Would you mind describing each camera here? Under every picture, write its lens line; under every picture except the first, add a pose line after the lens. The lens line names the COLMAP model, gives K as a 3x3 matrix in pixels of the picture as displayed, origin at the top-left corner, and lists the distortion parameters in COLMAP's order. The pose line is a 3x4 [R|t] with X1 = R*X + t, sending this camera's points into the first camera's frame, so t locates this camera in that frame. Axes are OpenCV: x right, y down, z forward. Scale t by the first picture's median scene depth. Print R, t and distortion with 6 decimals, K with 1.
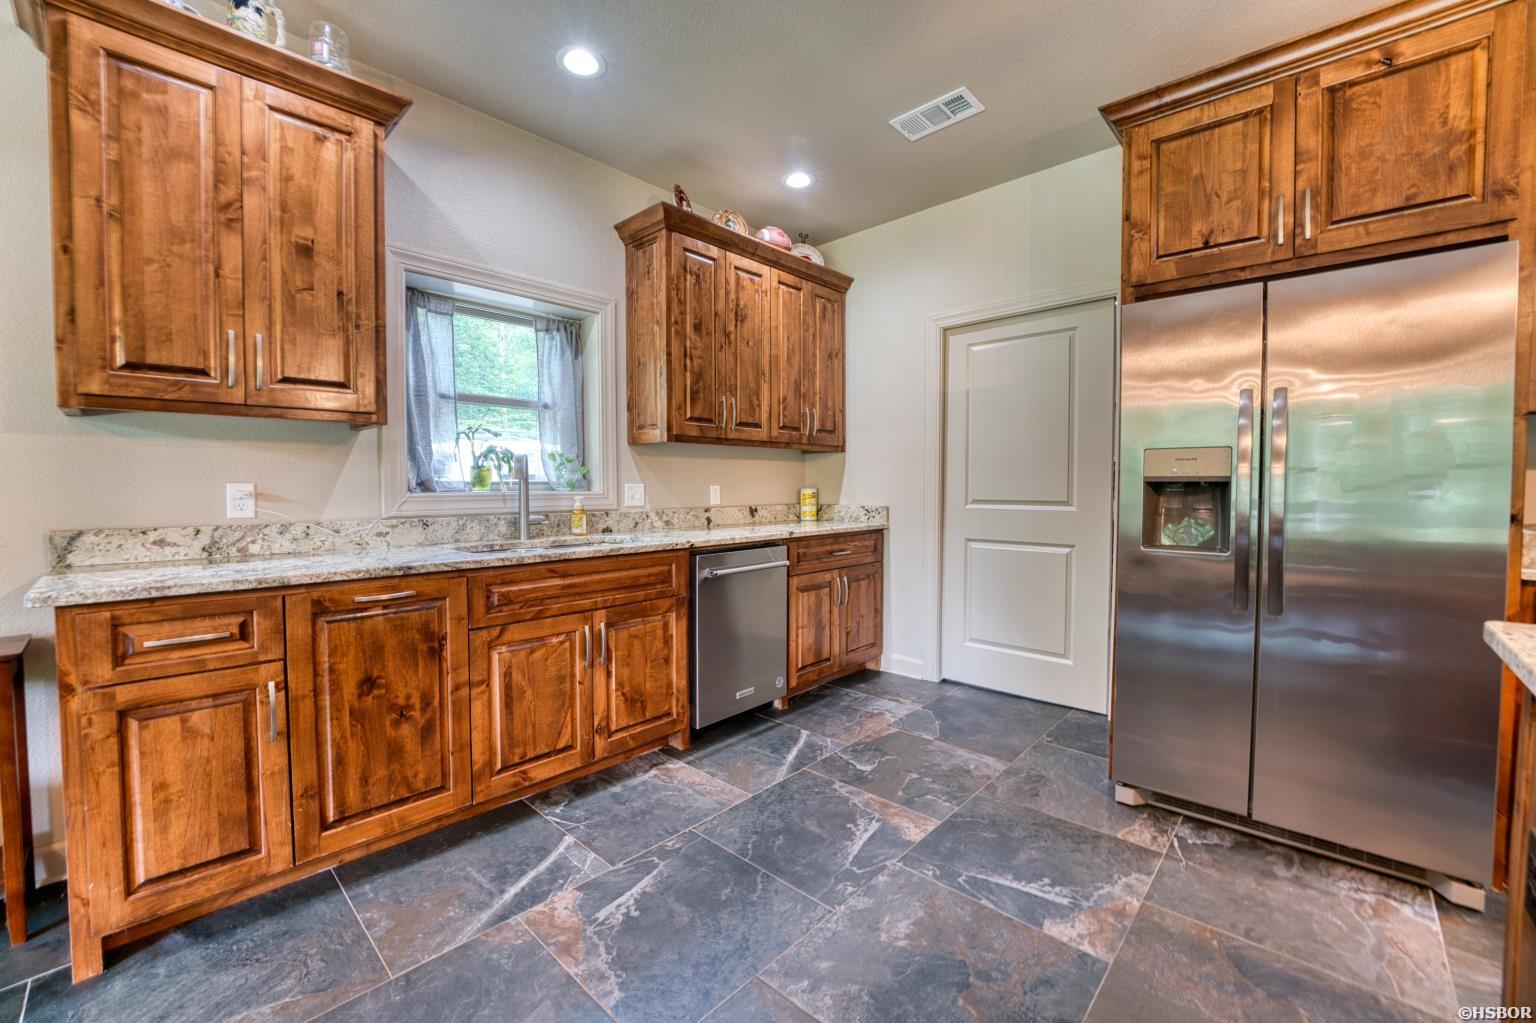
lens RADIAL K [[629.9, 0, 761.2], [0, 629.9, 503.9], [0, 0, 1]] dist [-0.025534, 0.002803]
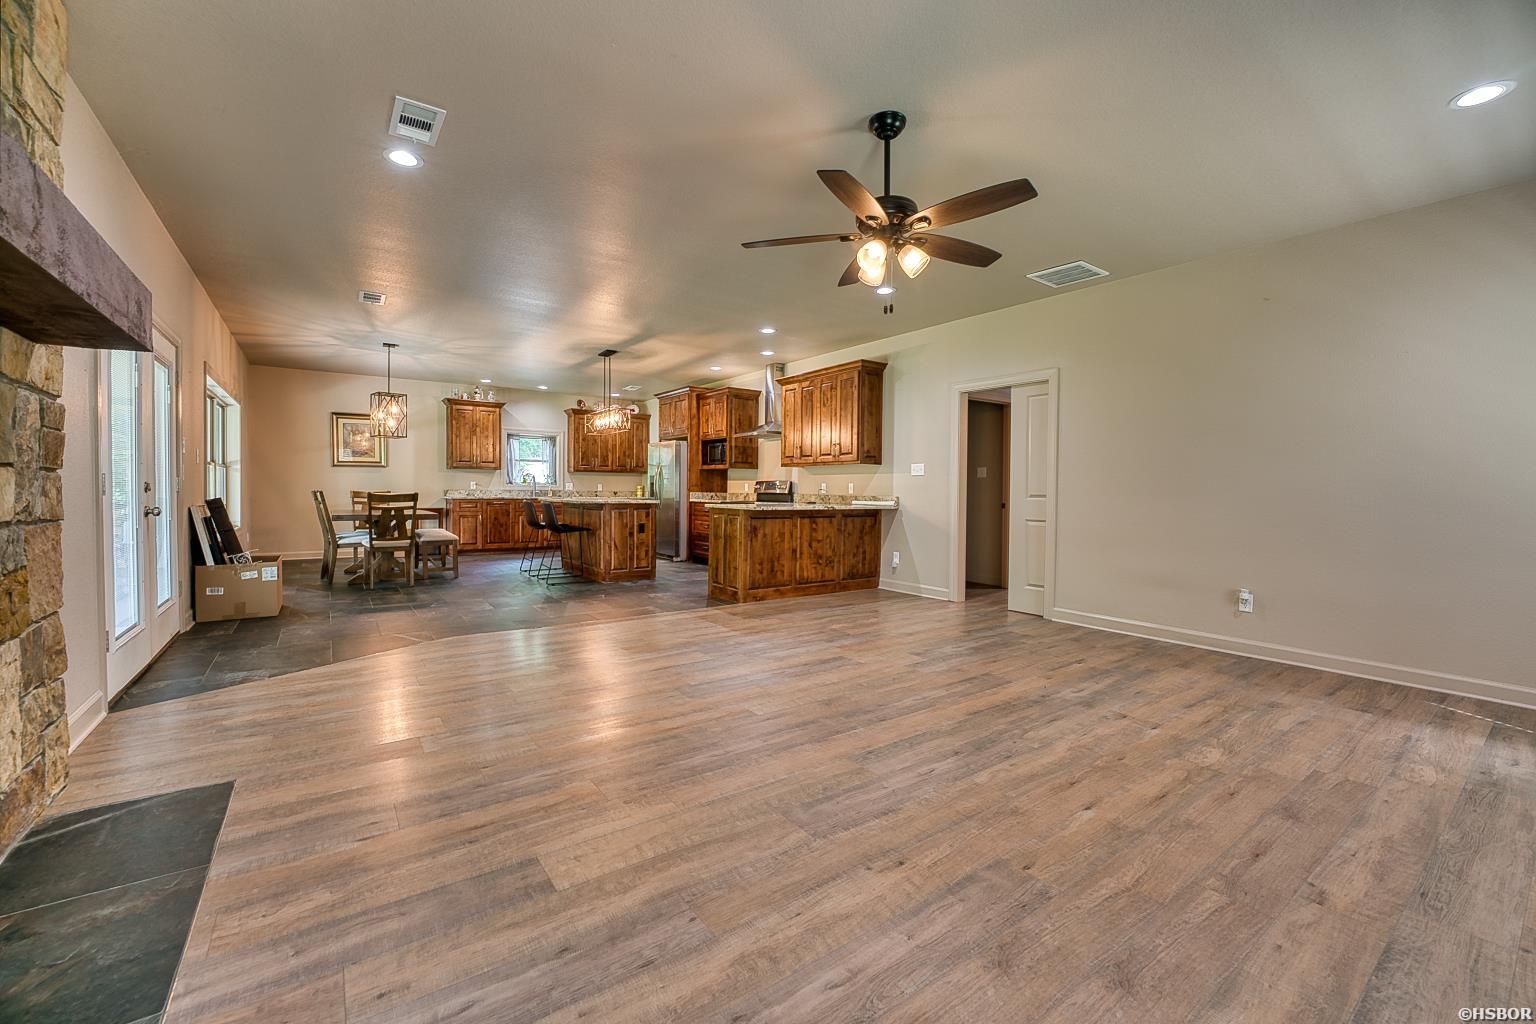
lens RADIAL K [[629.9, 0, 772.8], [0, 629.9, 502.8], [0, 0, 1]] dist [-0.025534, 0.002803]
pose [[0.984527, 0.014052, -0.174669, 1.910703], [-0.016096, 0.999817, -0.010291, 0.118075], [0.174493, 0.012943, 0.984573, -2.802506]]
